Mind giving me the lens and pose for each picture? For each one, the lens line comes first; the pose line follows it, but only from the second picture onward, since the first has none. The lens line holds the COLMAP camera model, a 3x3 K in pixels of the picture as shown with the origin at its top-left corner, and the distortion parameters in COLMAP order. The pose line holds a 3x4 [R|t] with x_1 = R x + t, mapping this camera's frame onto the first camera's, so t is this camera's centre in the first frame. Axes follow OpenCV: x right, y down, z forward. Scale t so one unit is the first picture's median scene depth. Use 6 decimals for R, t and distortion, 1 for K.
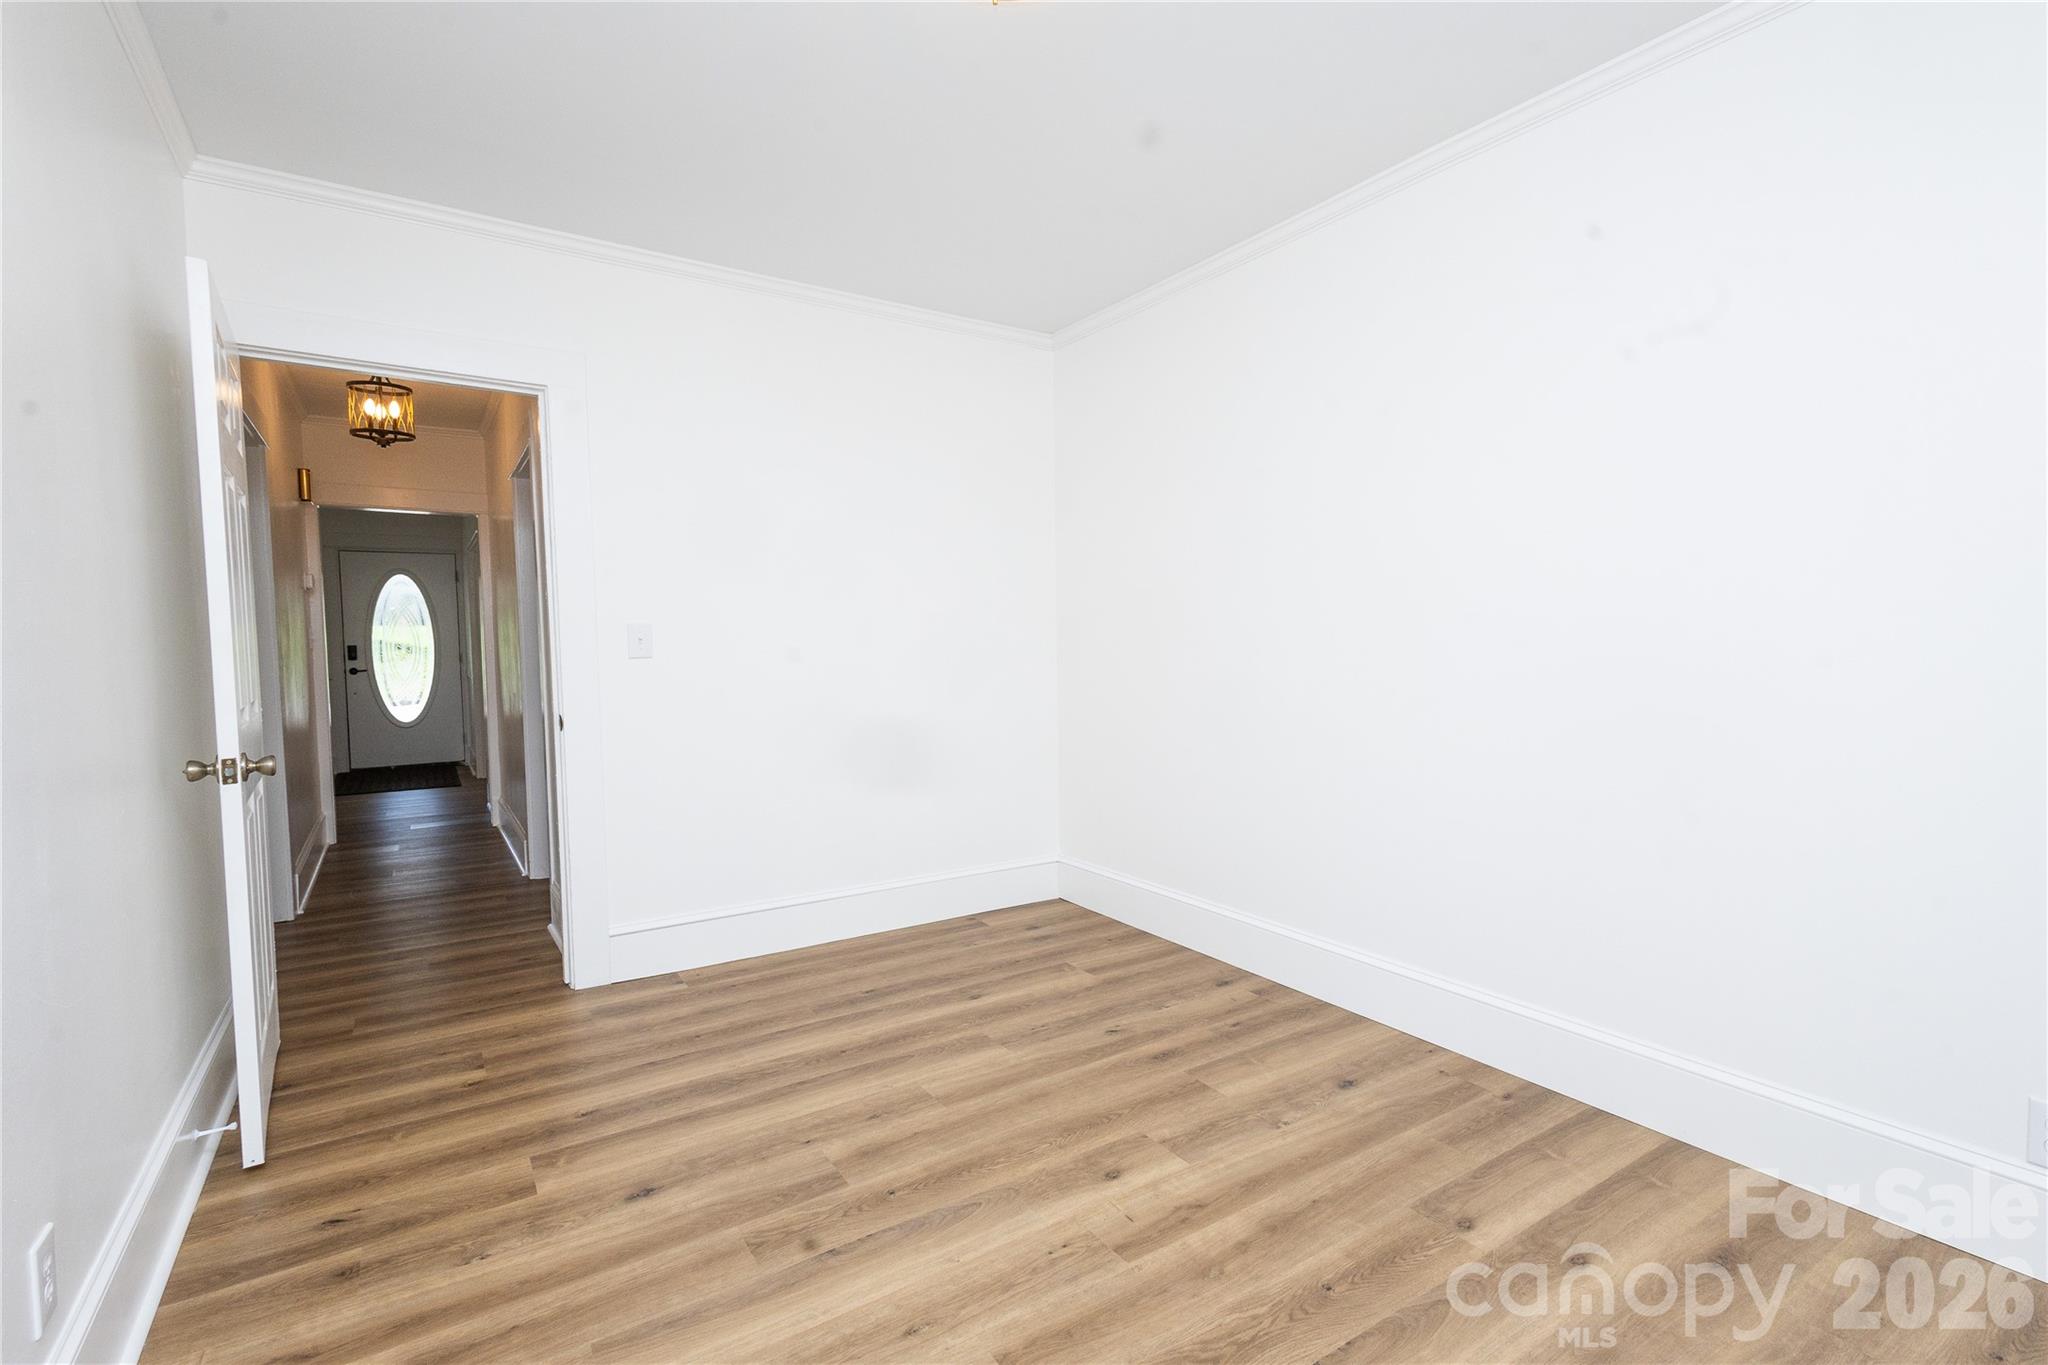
lens RADIAL K [[940.3, 0, 1028.3], [0, 940.3, 685.7], [0, 0, 1]] dist [0.011130, -0.003672]
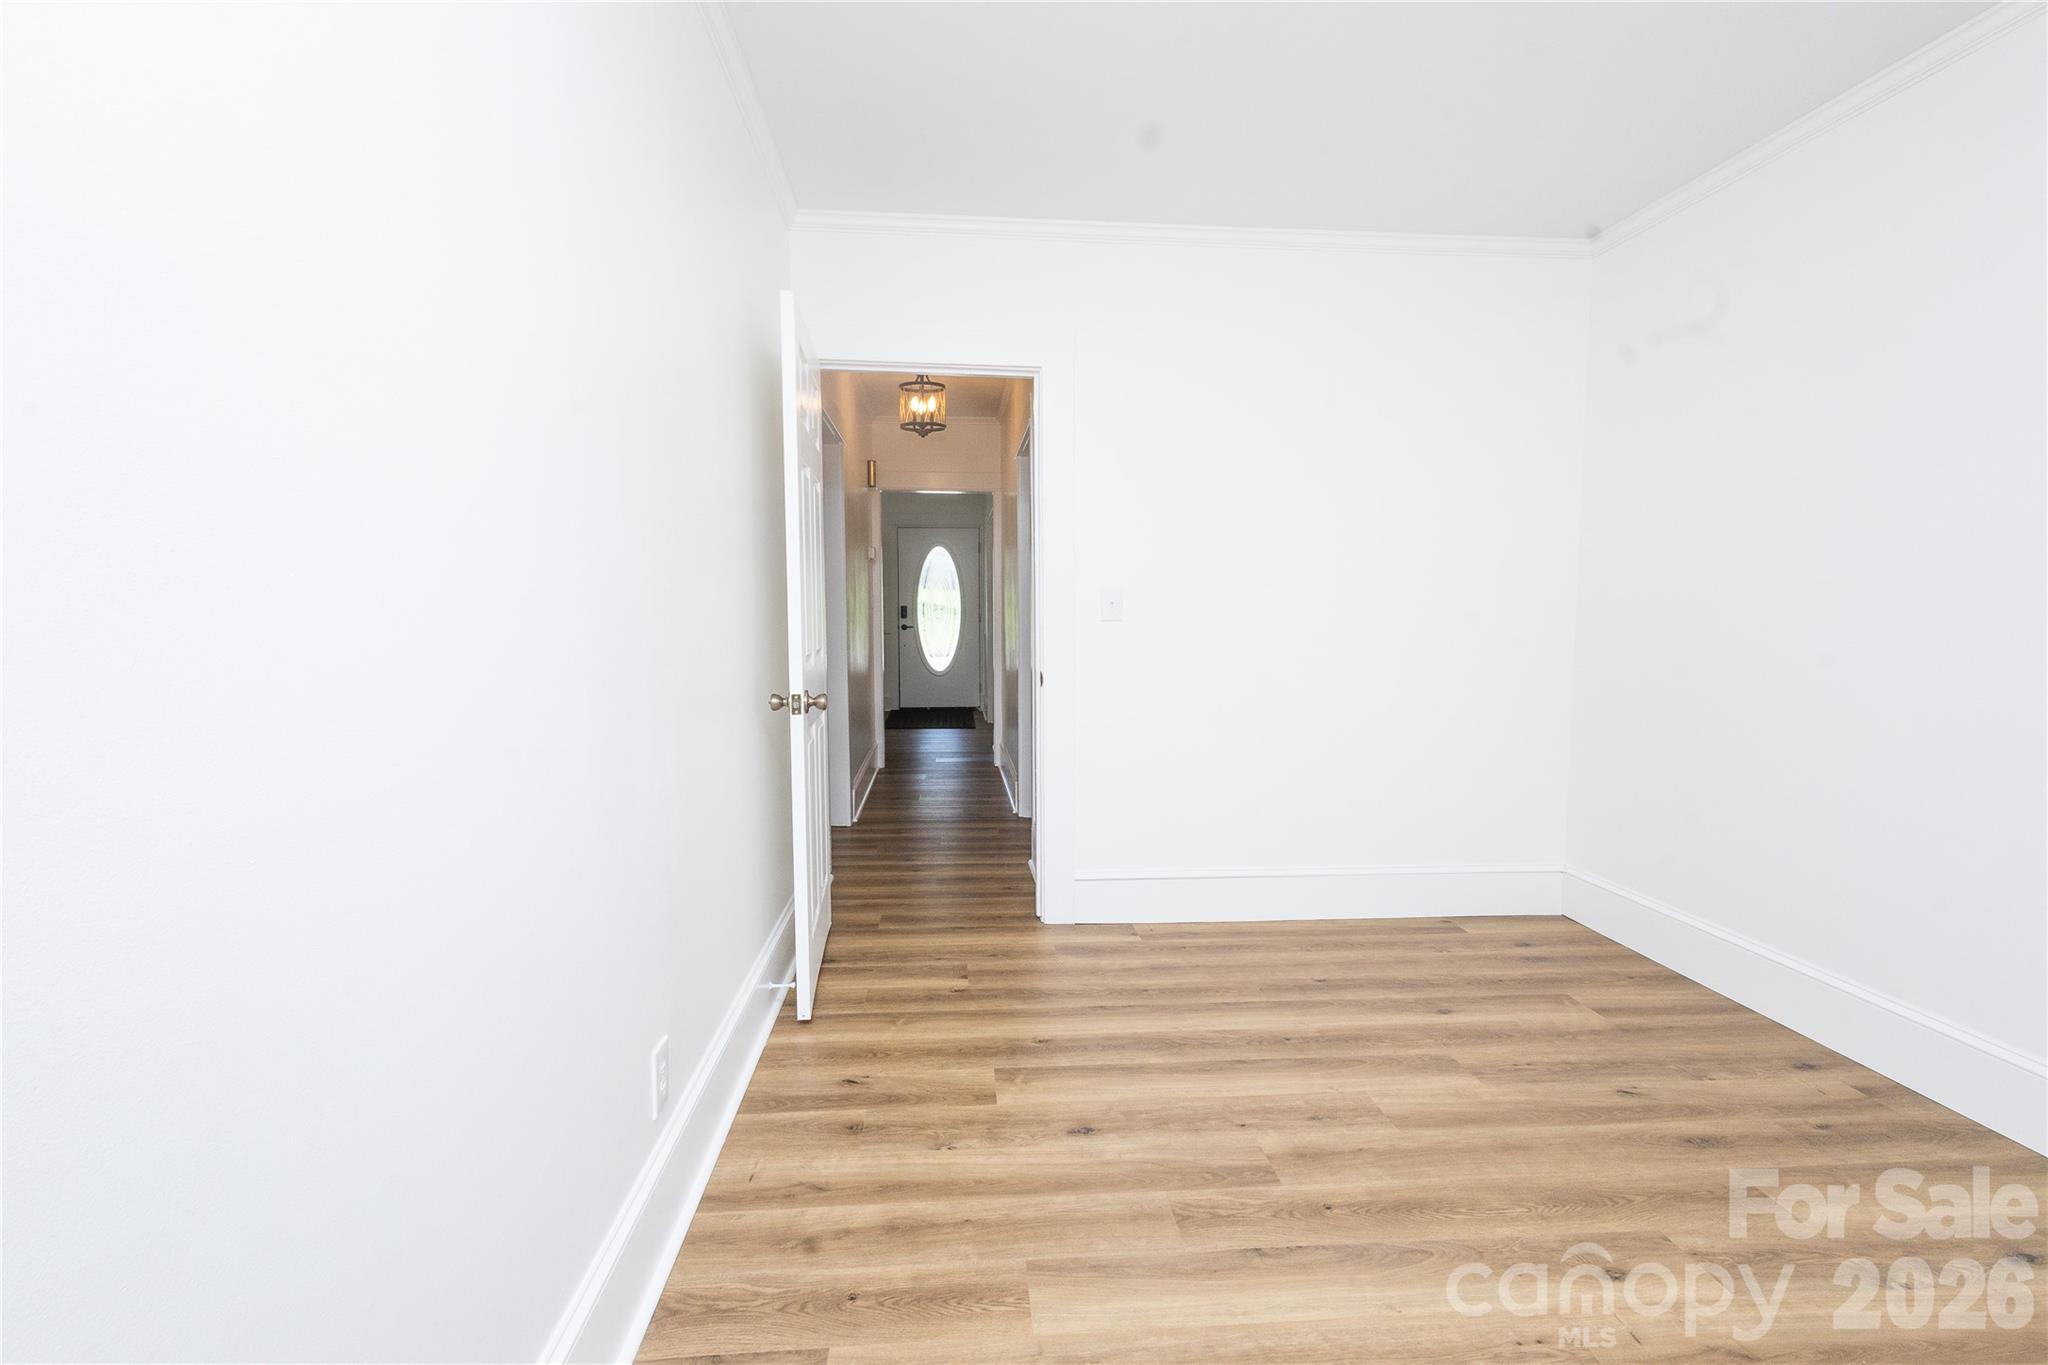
lens RADIAL K [[940.3, 0, 1021.9], [0, 940.3, 678.3], [0, 0, 1]] dist [0.011130, -0.003672]
pose [[0.875200, 0.049546, -0.481218, 0.010043], [-0.036259, 0.998662, 0.036877, -0.000427], [0.482401, -0.014826, 0.875825, 0.052771]]
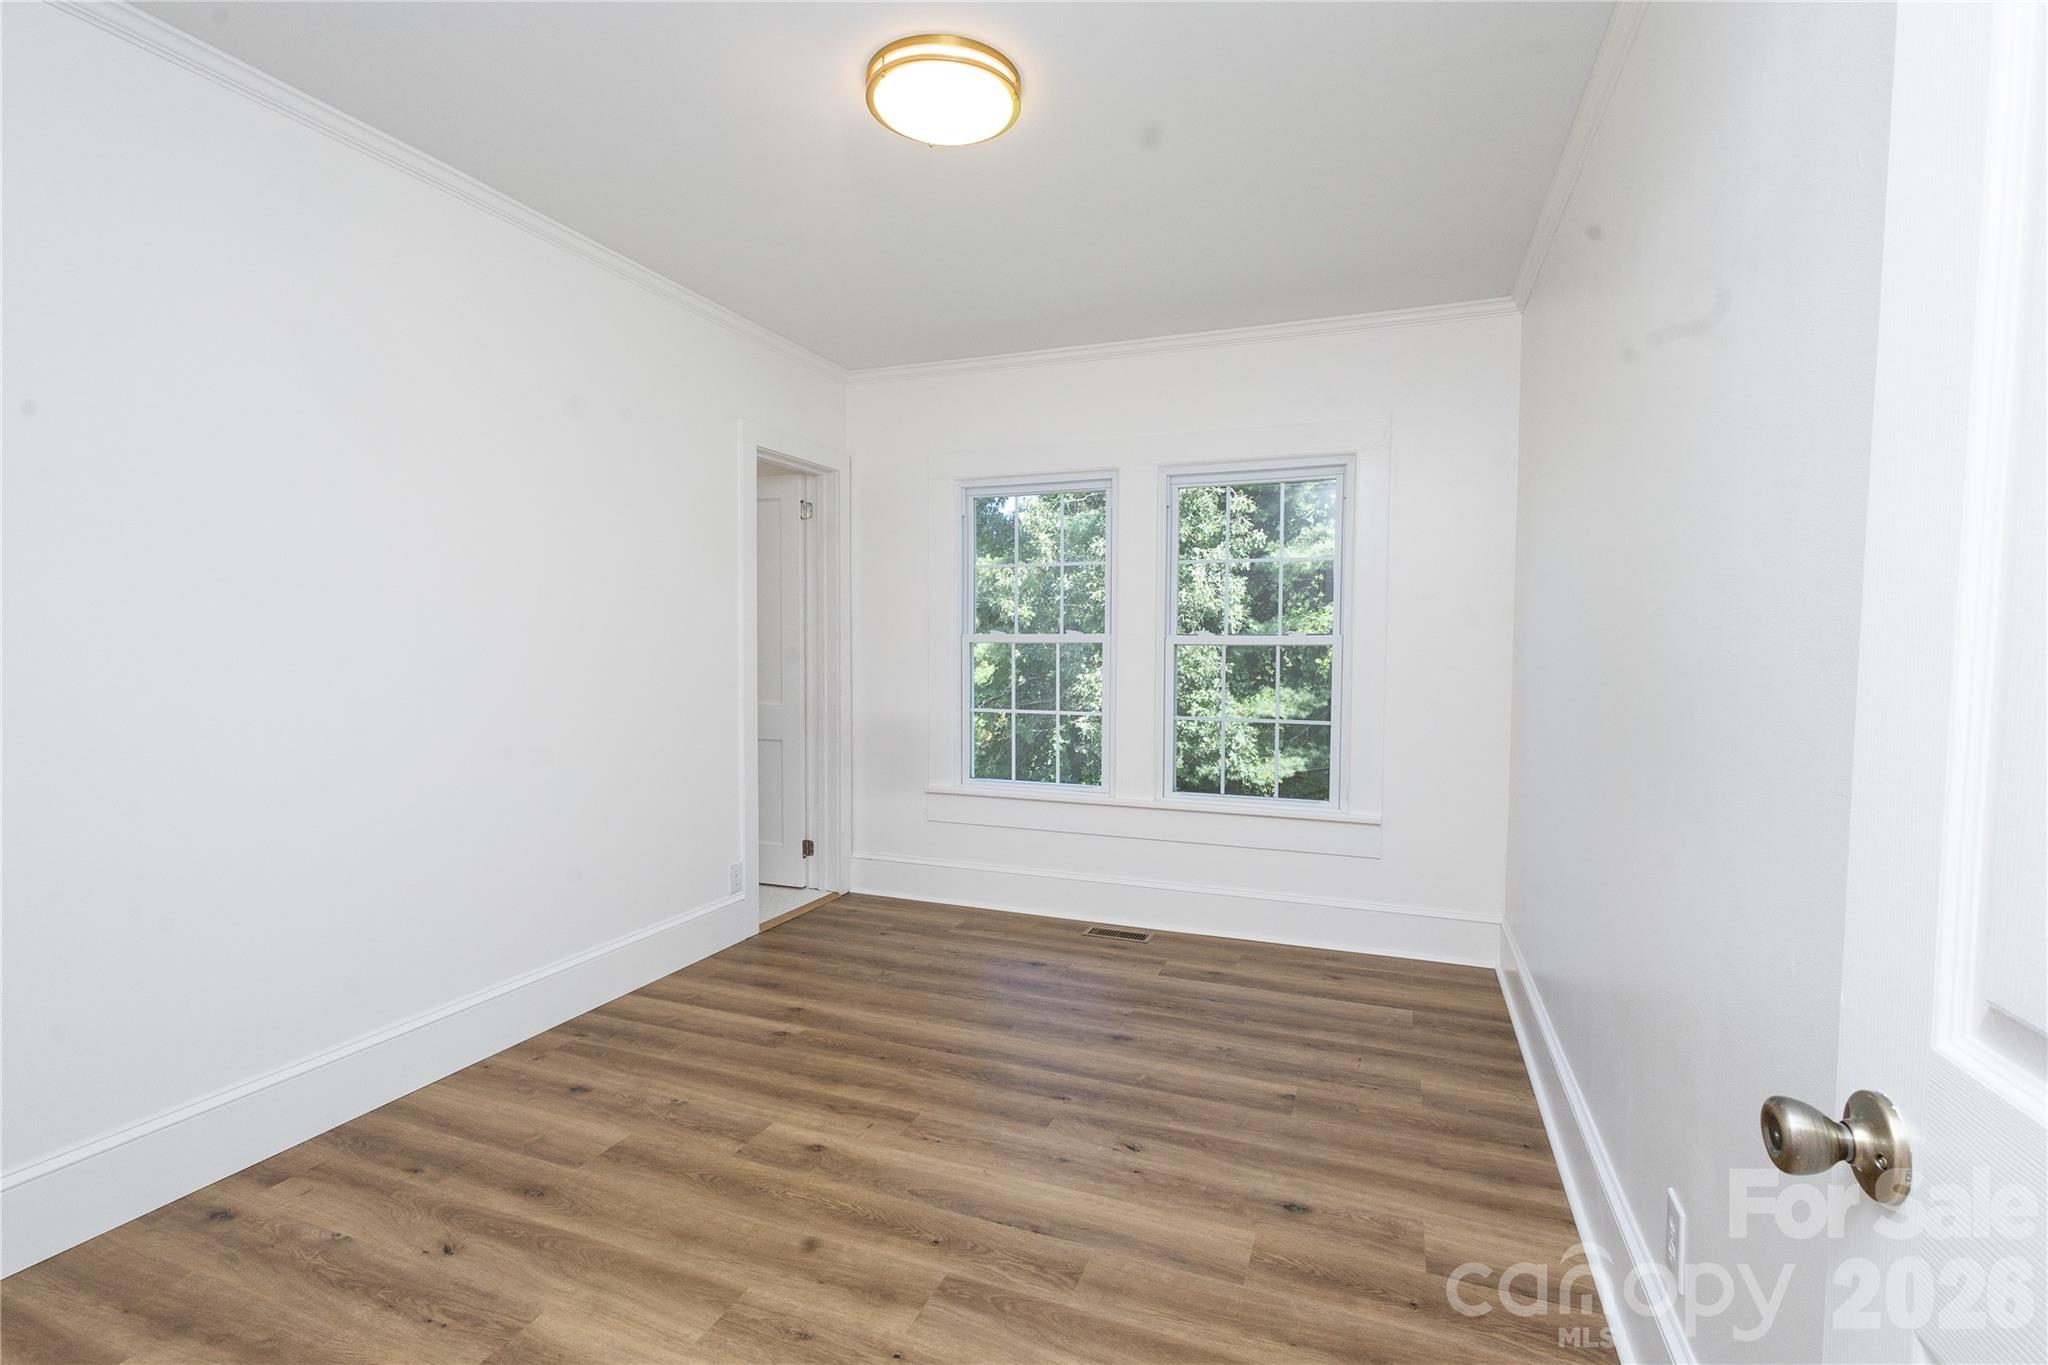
lens RADIAL K [[940.3, 0, 1025.9], [0, 940.3, 679.1], [0, 0, 1]] dist [0.011130, -0.003672]
pose [[-0.579453, -0.024878, 0.814626, -0.877004], [0.042707, 0.997234, 0.060833, -0.078861], [-0.813886, 0.070040, -0.576788, 1.307853]]
